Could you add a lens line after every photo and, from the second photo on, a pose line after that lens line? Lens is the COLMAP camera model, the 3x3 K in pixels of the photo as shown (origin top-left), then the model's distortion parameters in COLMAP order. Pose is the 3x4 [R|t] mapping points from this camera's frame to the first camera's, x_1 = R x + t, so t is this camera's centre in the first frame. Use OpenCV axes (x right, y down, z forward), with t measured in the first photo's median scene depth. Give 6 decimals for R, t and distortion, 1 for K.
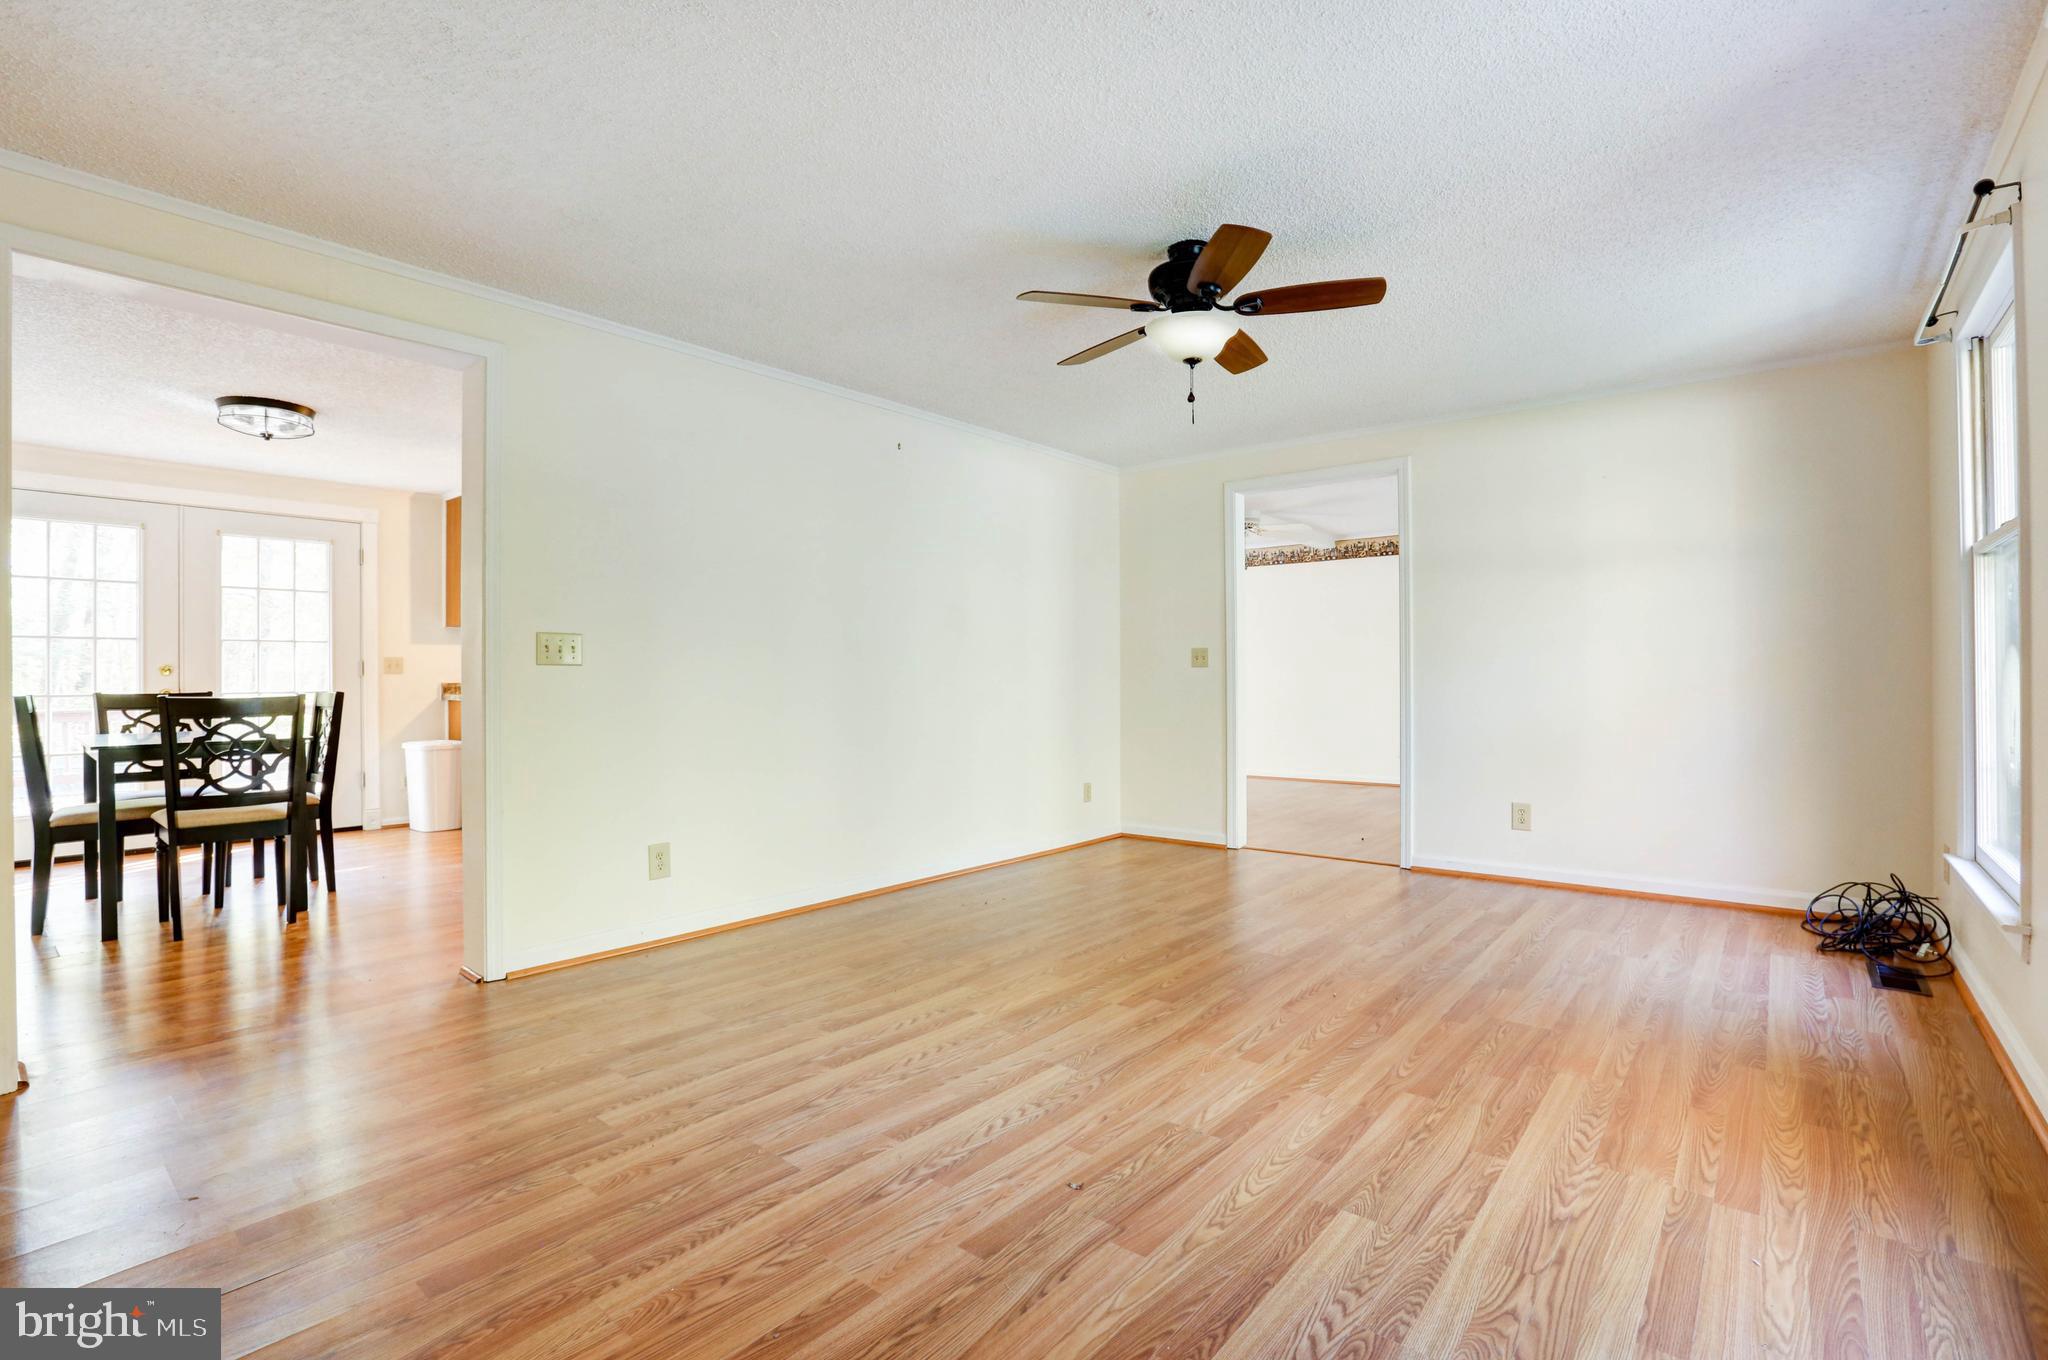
lens RADIAL K [[935.2, 0, 1028.4], [0, 935.2, 670.0], [0, 0, 1]] dist [-0.049390, 0.014947]
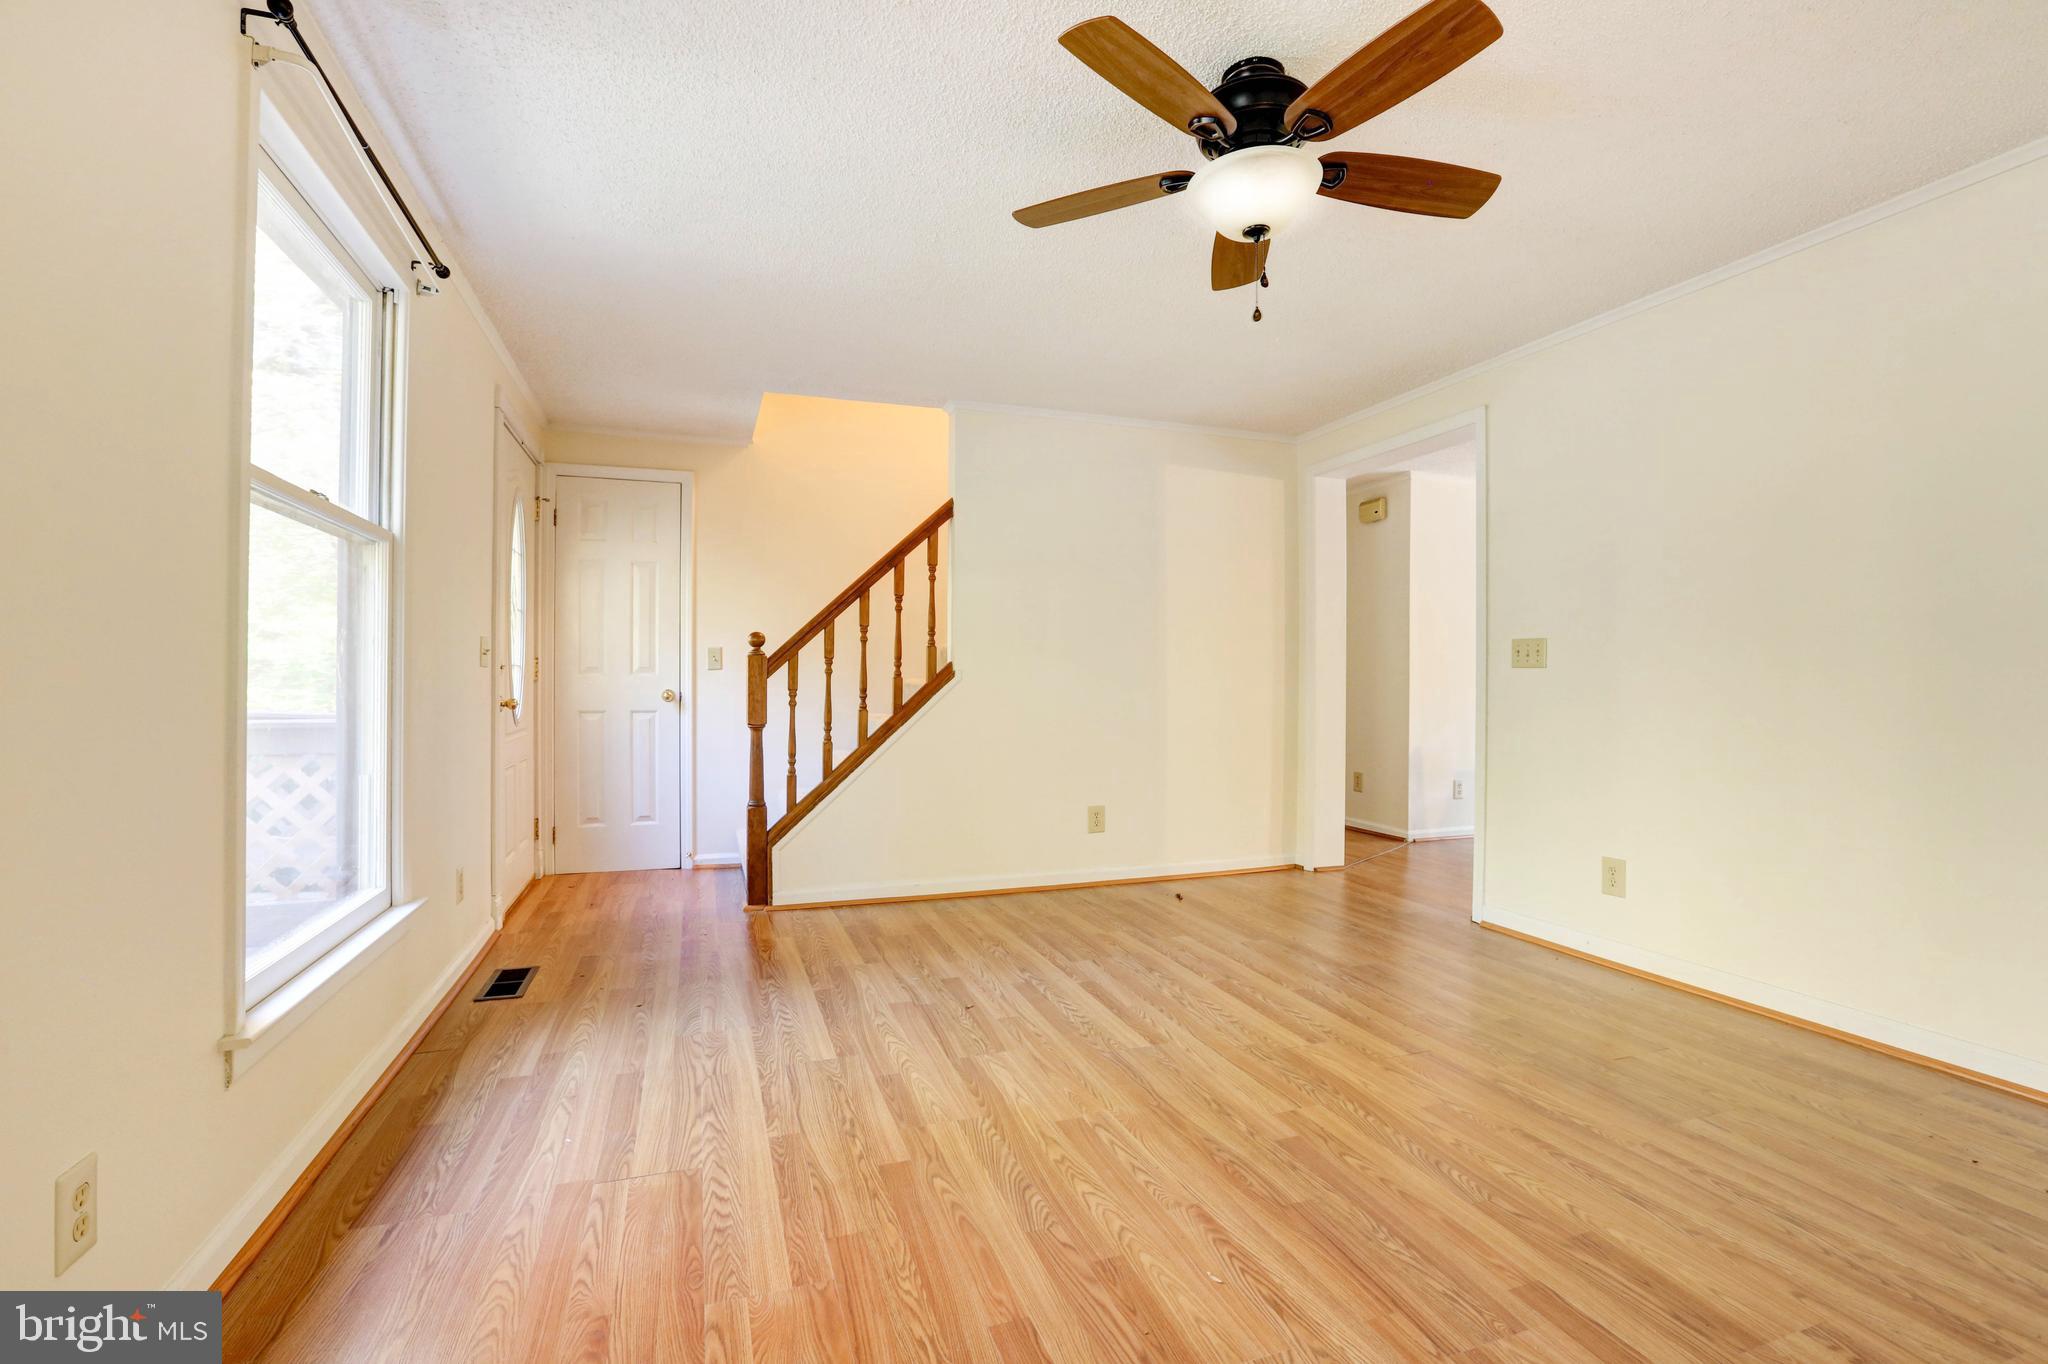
lens RADIAL K [[935.2, 0, 1028.4], [0, 935.2, 672.0], [0, 0, 1]] dist [-0.049390, 0.014947]
pose [[-0.515120, -0.001493, -0.857117, 1.247822], [0.010827, 0.999907, -0.008248, 0.006872], [0.857050, -0.013529, -0.515056, 1.760367]]
